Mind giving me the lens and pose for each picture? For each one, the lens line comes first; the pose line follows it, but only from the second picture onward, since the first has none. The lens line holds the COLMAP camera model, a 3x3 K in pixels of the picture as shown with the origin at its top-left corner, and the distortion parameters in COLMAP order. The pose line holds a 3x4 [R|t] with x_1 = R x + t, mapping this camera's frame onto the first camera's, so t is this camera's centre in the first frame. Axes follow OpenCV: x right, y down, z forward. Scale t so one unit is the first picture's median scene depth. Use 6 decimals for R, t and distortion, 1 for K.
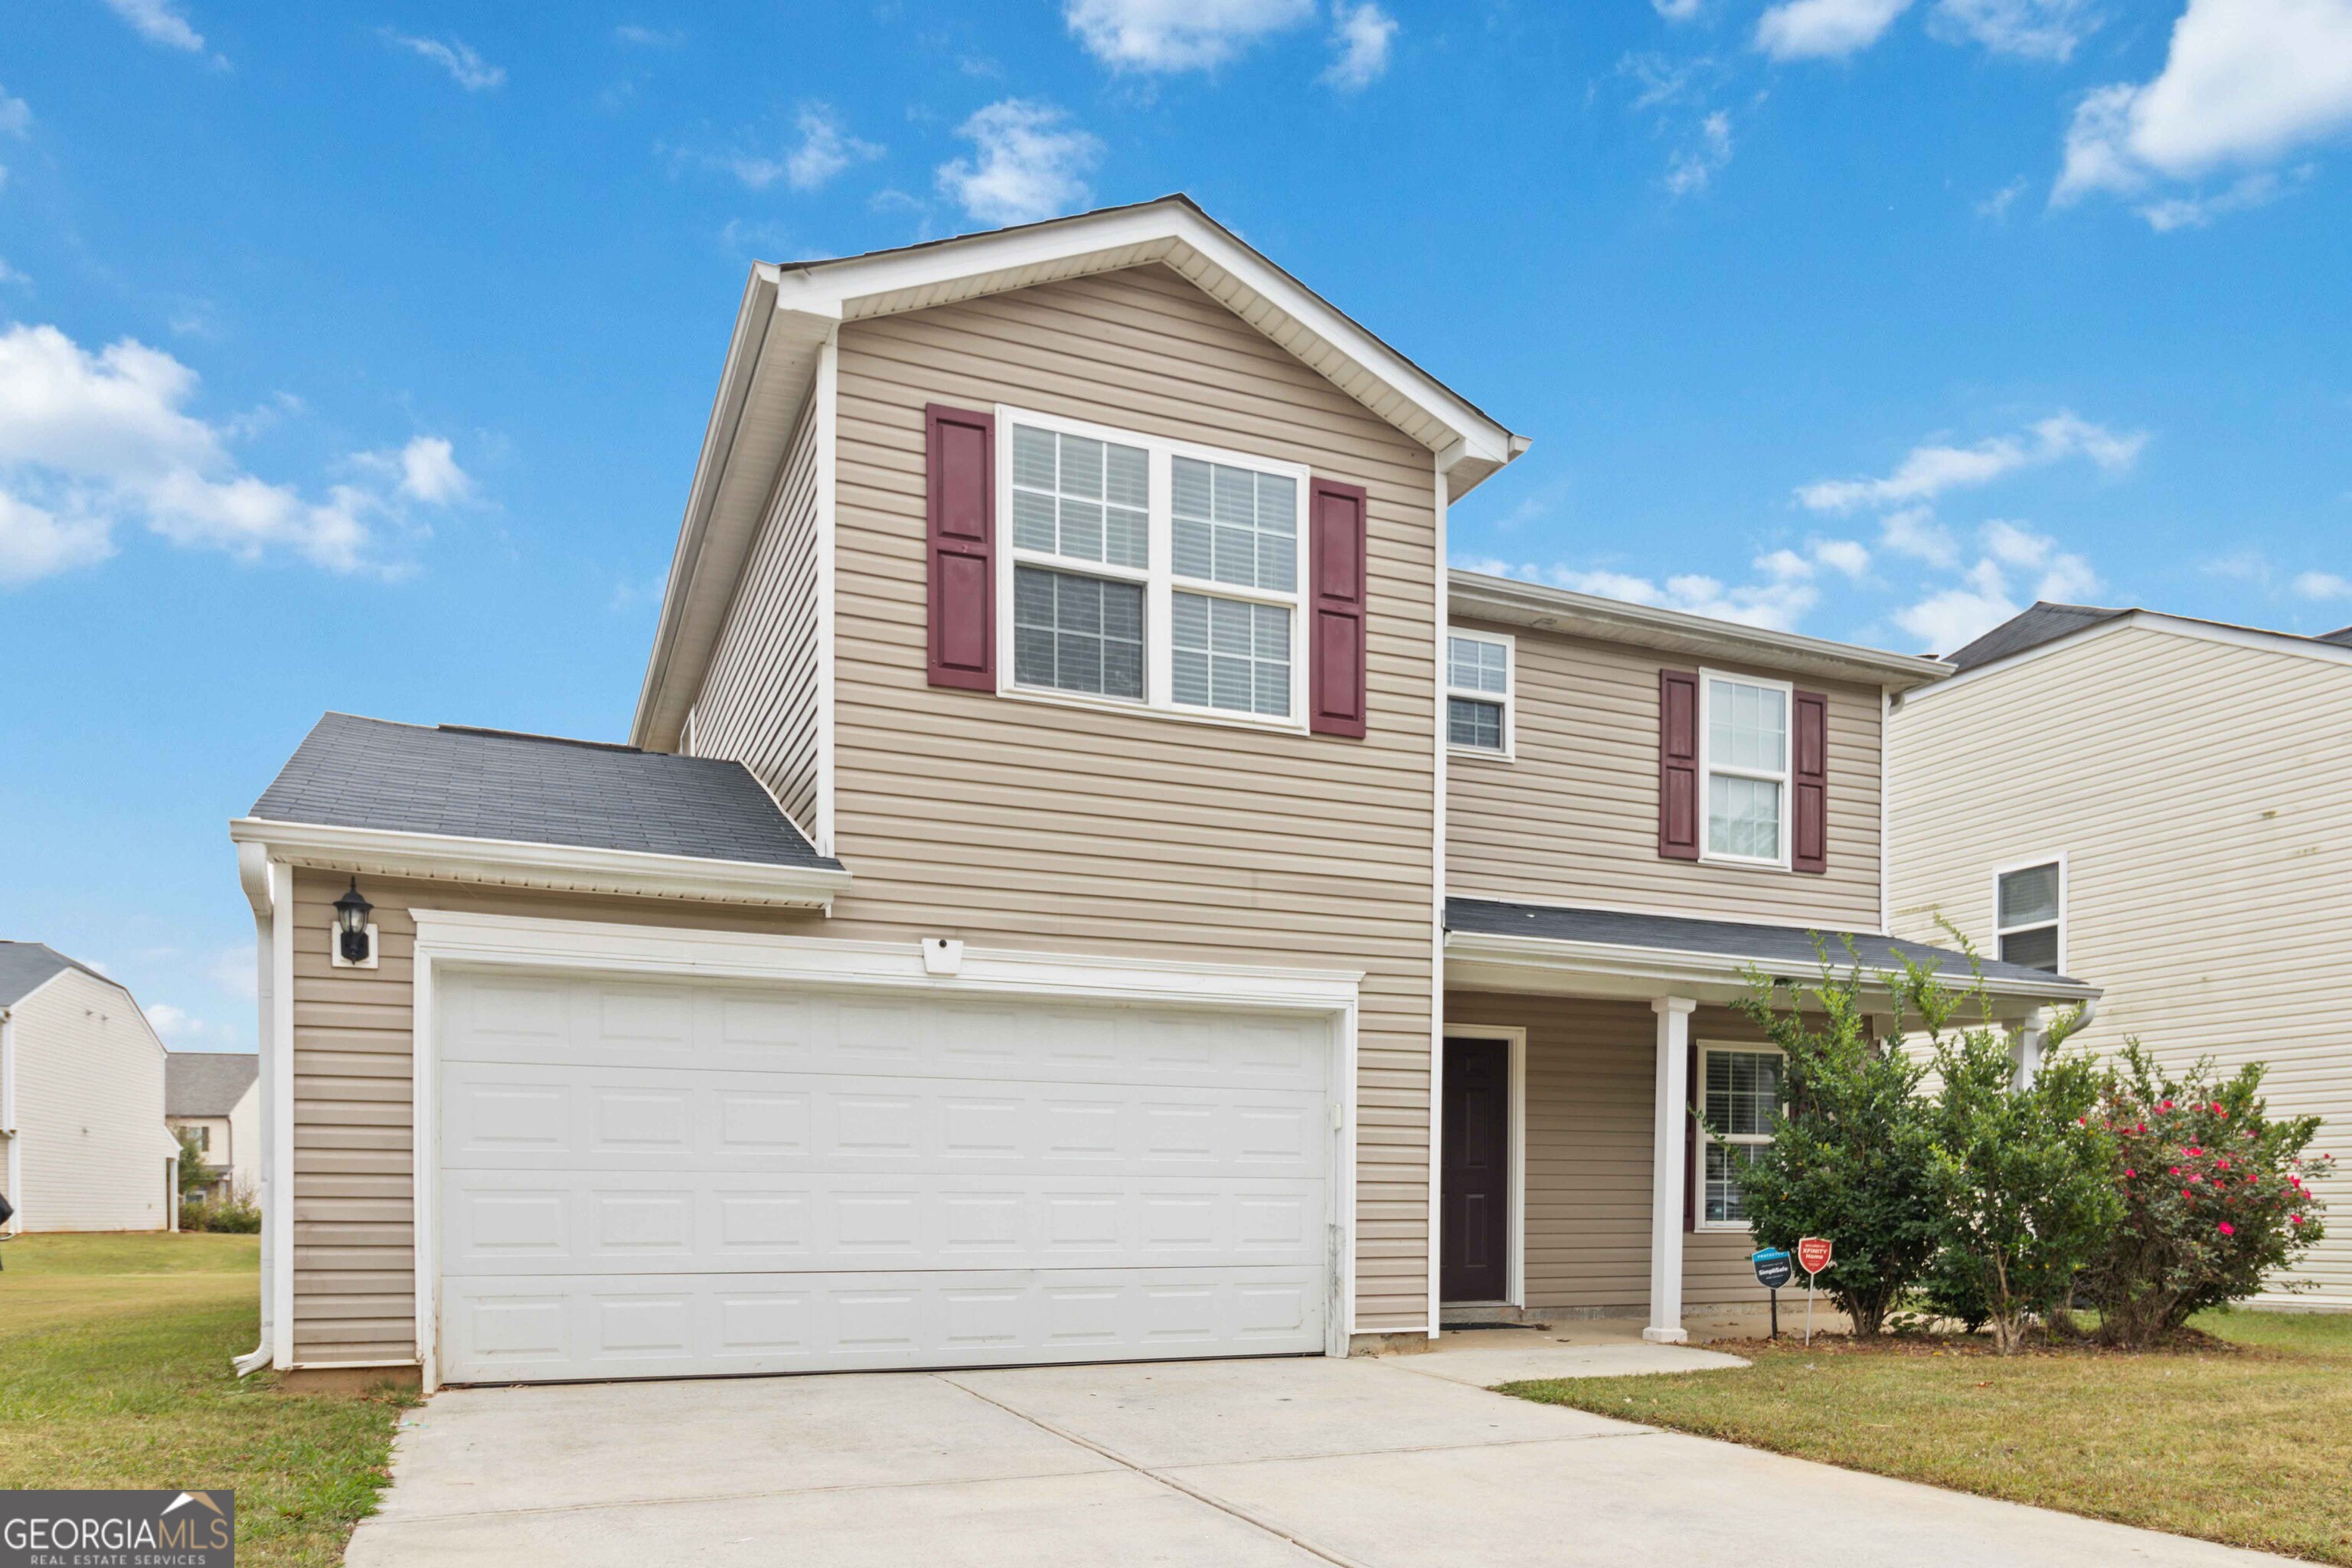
lens RADIAL K [[1394.0, 0, 1378.3], [0, 1394.0, 861.3], [0, 0, 1]] dist [0.000837, -0.000874]
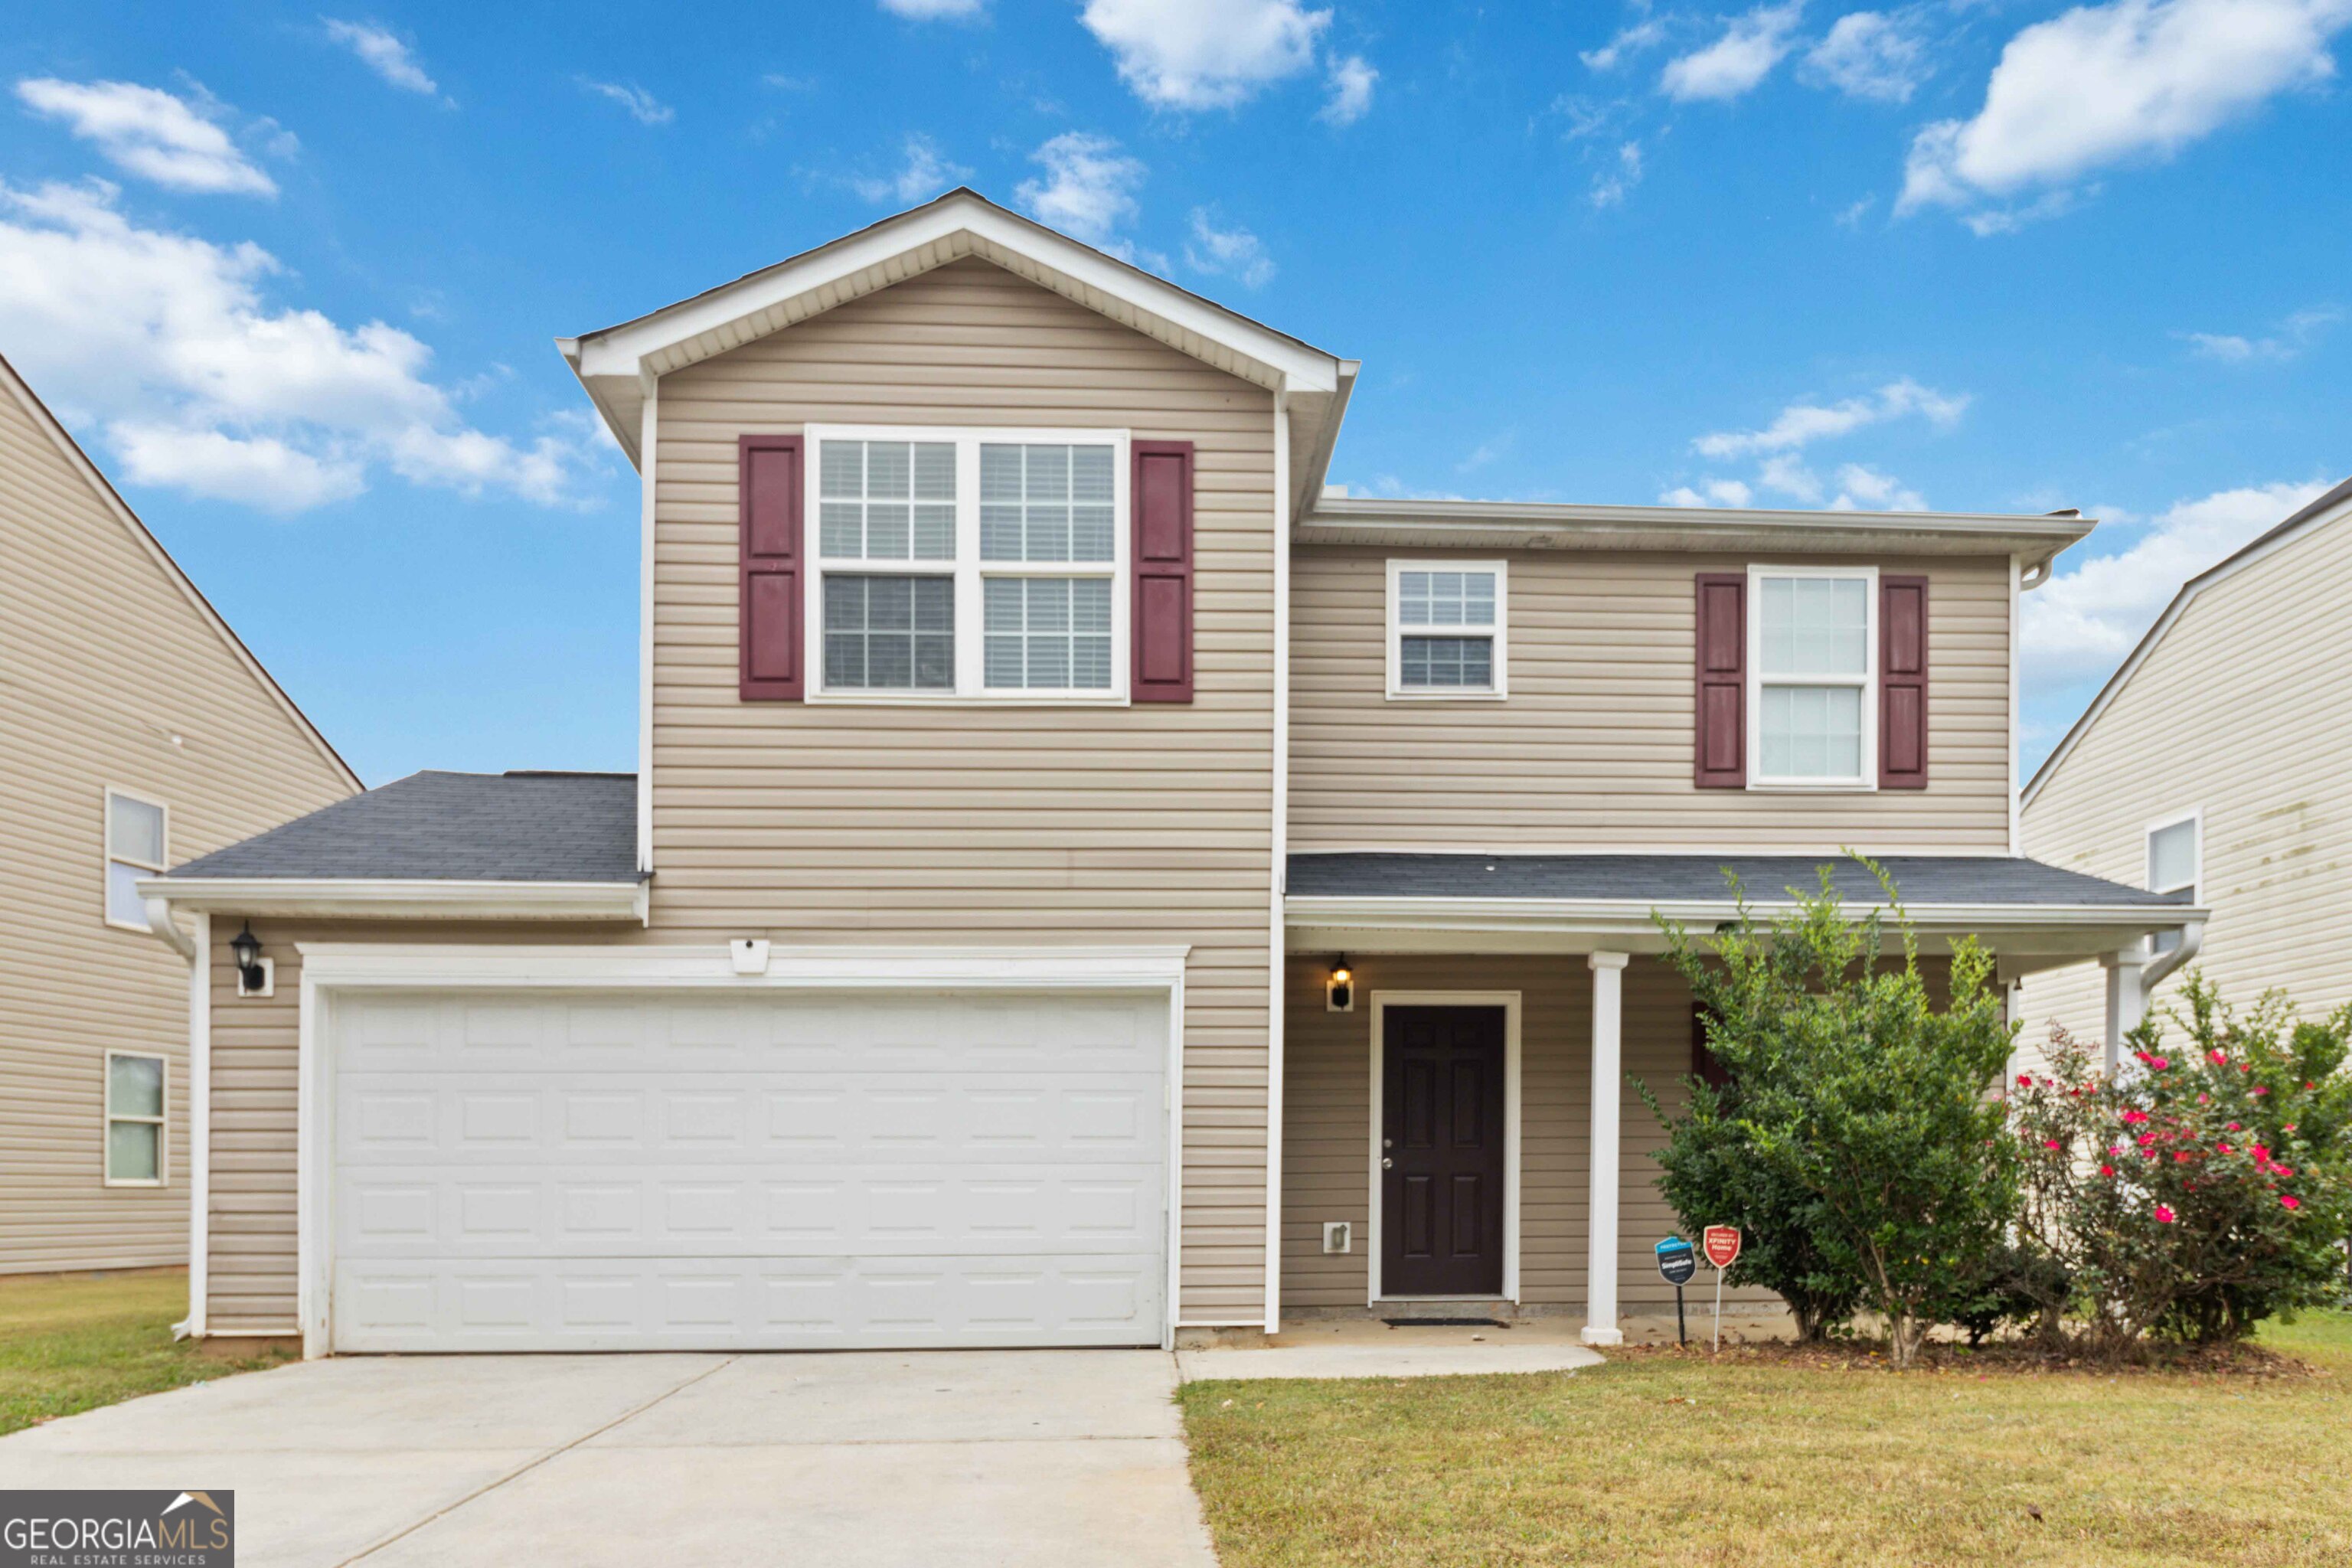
lens RADIAL K [[1508.4, 0, 1386.9], [0, 1508.4, 783.8], [0, 0, 1]] dist [0.002059, 0.000966]
pose [[0.947703, -0.088399, -0.306666, 0.436141], [0.082425, 0.996070, -0.032407, 0.013000], [0.308325, 0.005435, 0.951265, 0.054685]]
